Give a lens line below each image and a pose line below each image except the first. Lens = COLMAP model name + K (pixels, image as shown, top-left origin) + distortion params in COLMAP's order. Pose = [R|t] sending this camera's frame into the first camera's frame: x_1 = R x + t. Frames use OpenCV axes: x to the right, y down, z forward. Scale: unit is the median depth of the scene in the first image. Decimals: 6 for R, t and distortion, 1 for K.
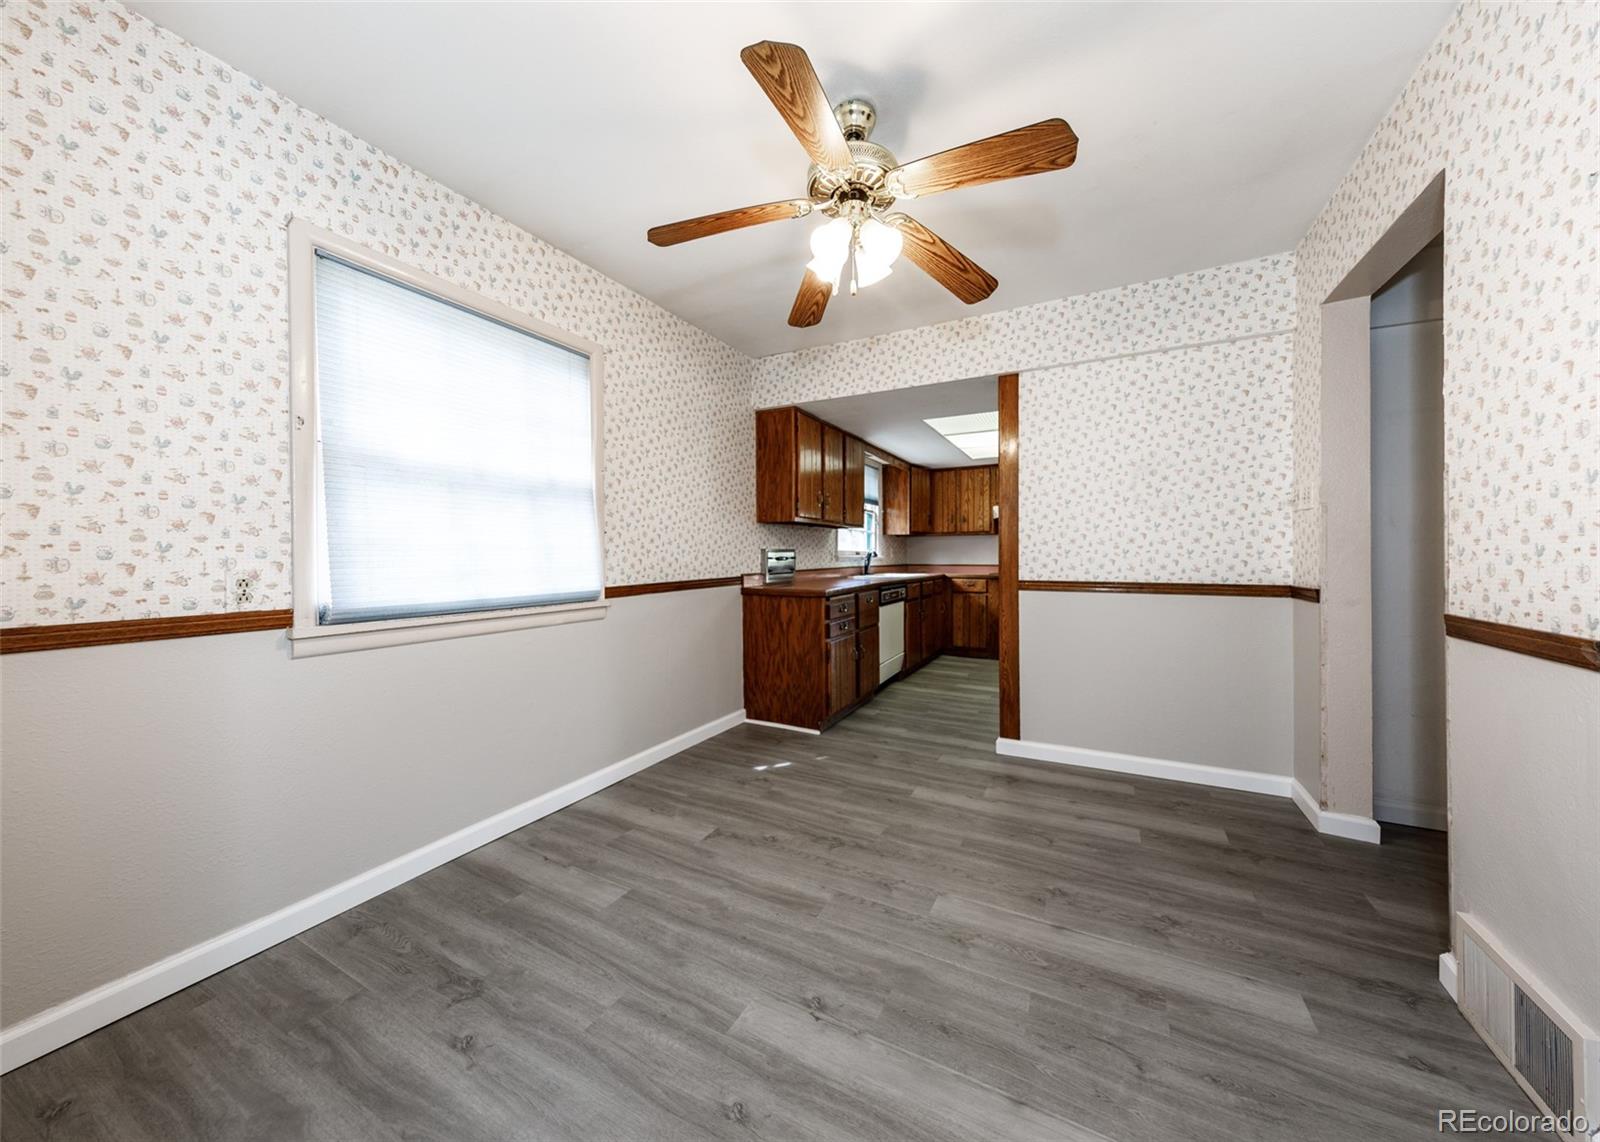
lens RADIAL K [[509.9, 0, 856.2], [0, 509.9, 549.1], [0, 0, 1]] dist [0.007094, -0.000138]
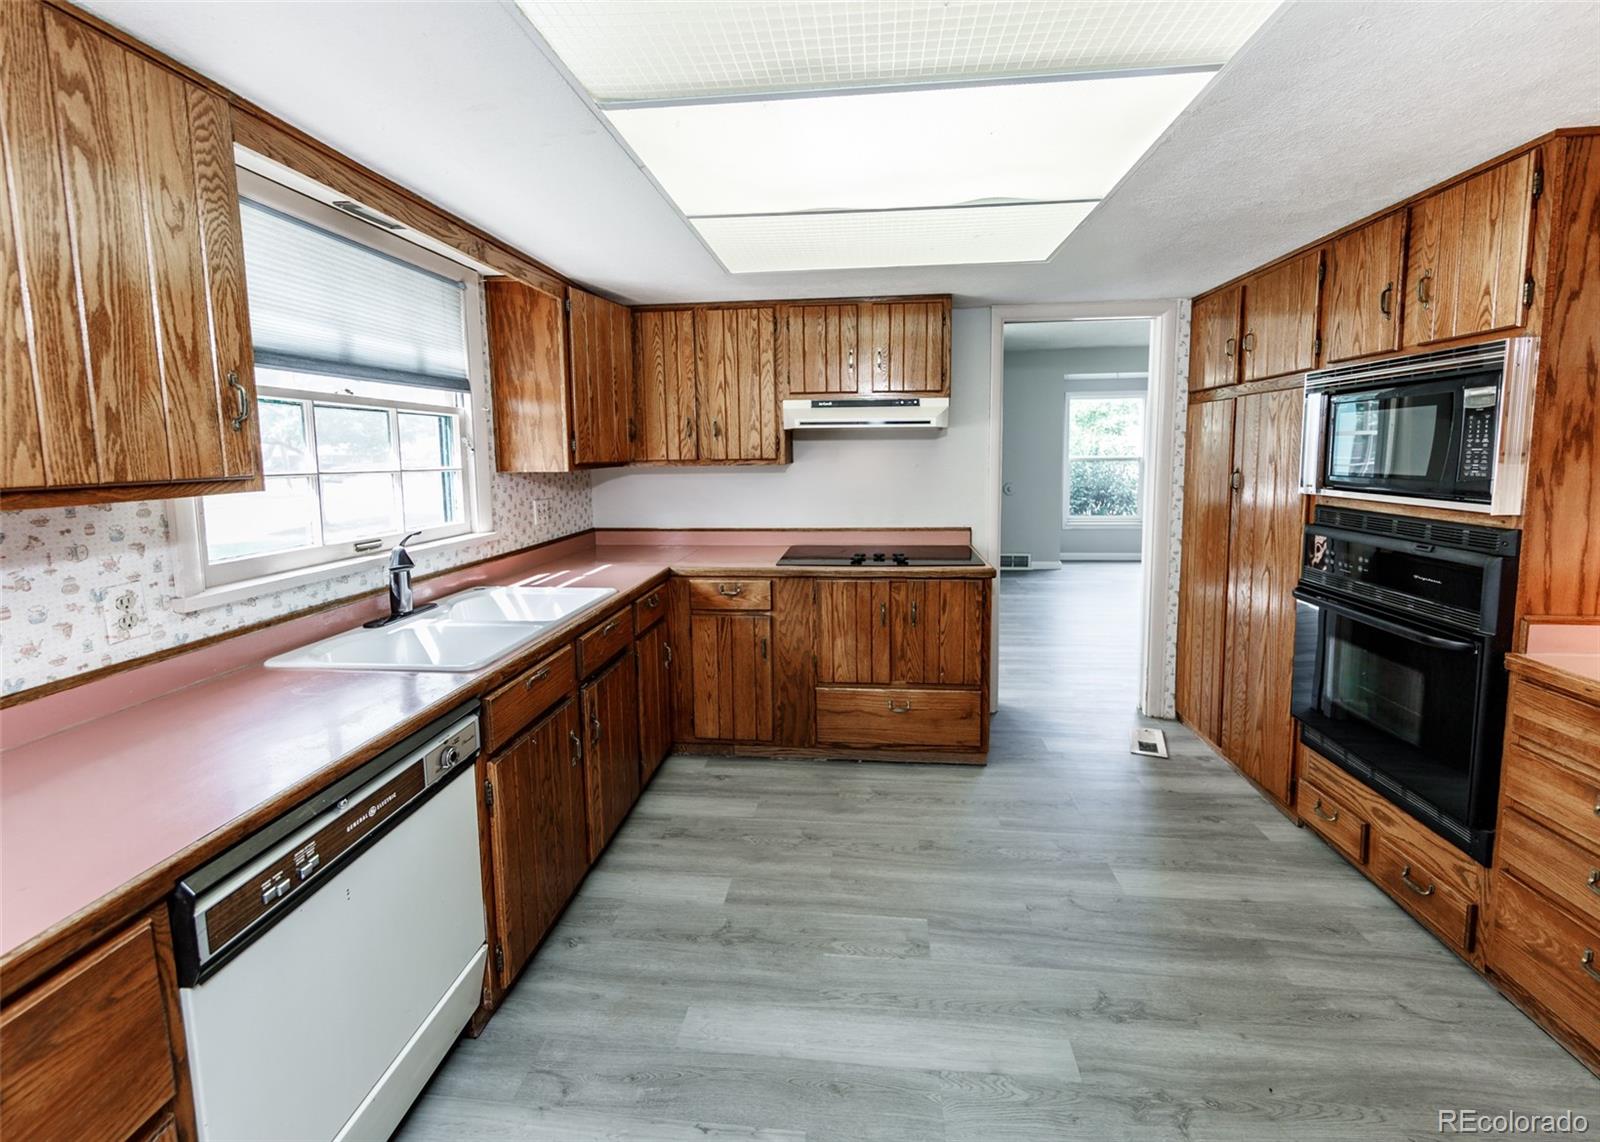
lens RADIAL K [[617.6, 0, 818.6], [0, 617.6, 502.8], [0, 0, 1]] dist [0.002769, -0.000351]
pose [[0.940175, -0.037882, 0.338579, 0.343699], [0.007588, 0.995881, 0.090354, -0.130343], [-0.340608, -0.082380, 0.936590, 1.447647]]
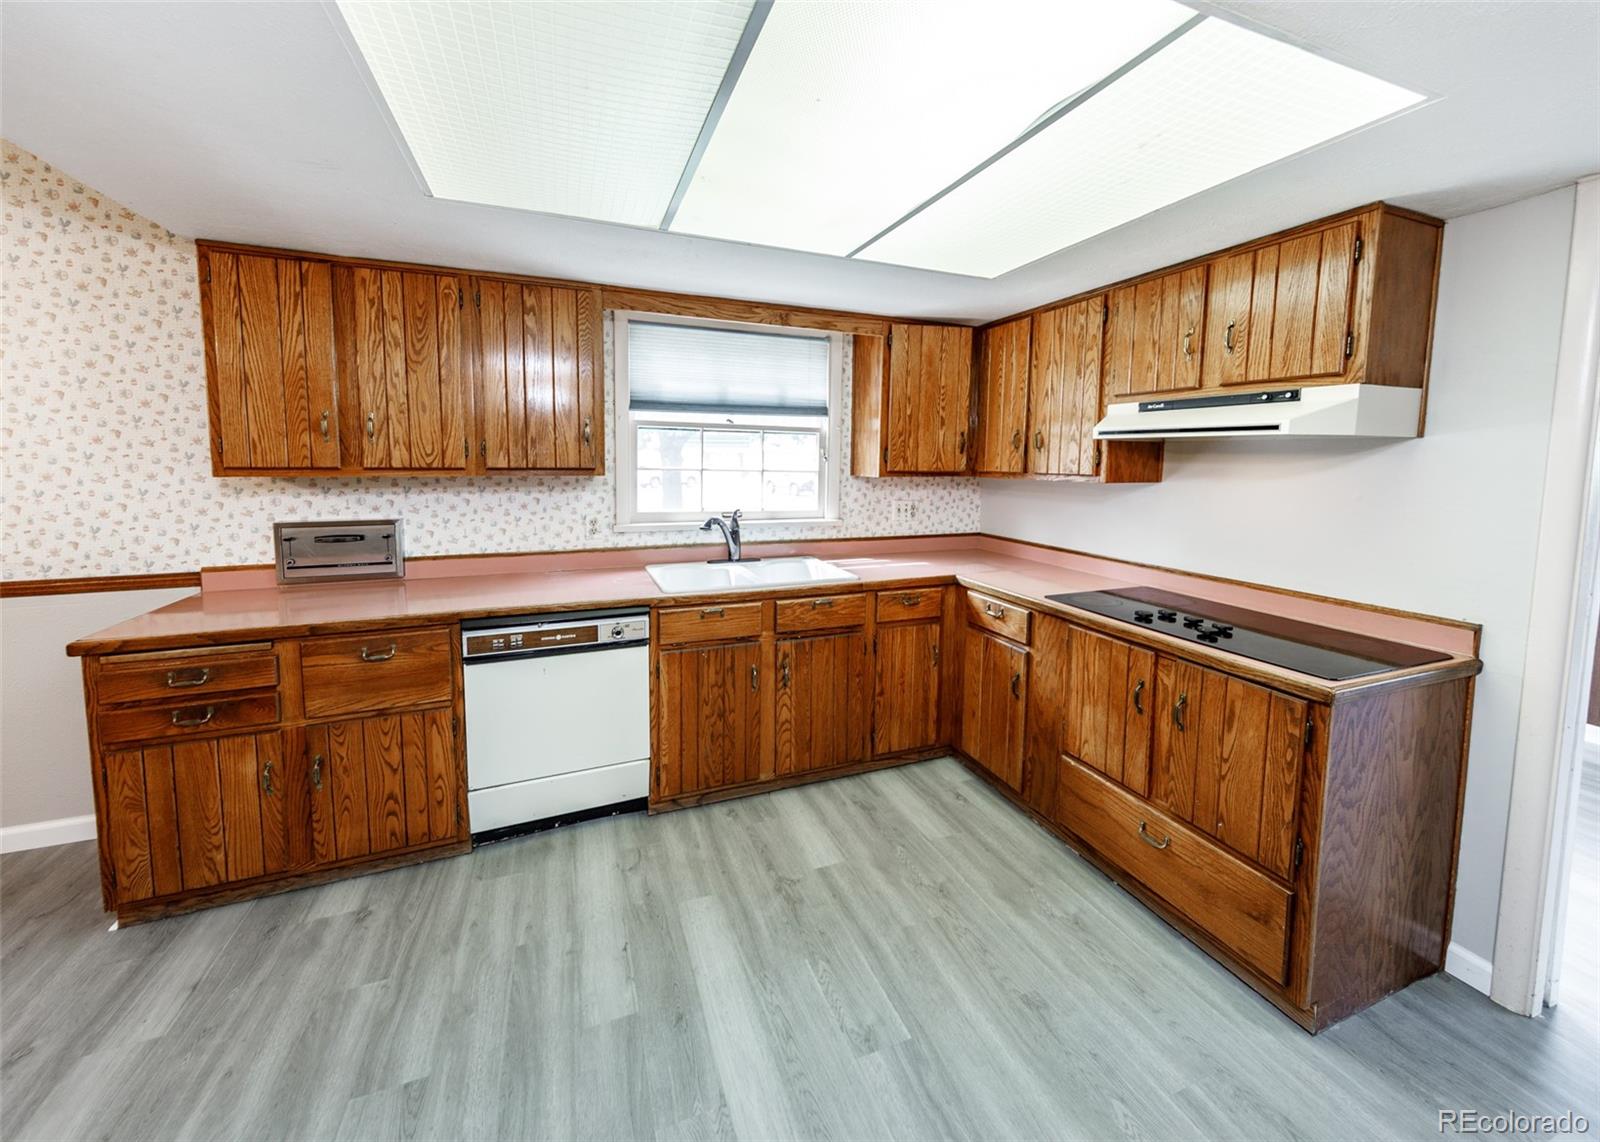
lens RADIAL K [[576.1, 0, 784.1], [0, 576.1, 497.5], [0, 0, 1]] dist [0.002531, -0.000276]
pose [[0.731062, 0.059212, -0.679736, 1.110678], [-0.011464, 0.997153, 0.074533, -0.137488], [0.682214, -0.046696, 0.729660, 1.614496]]
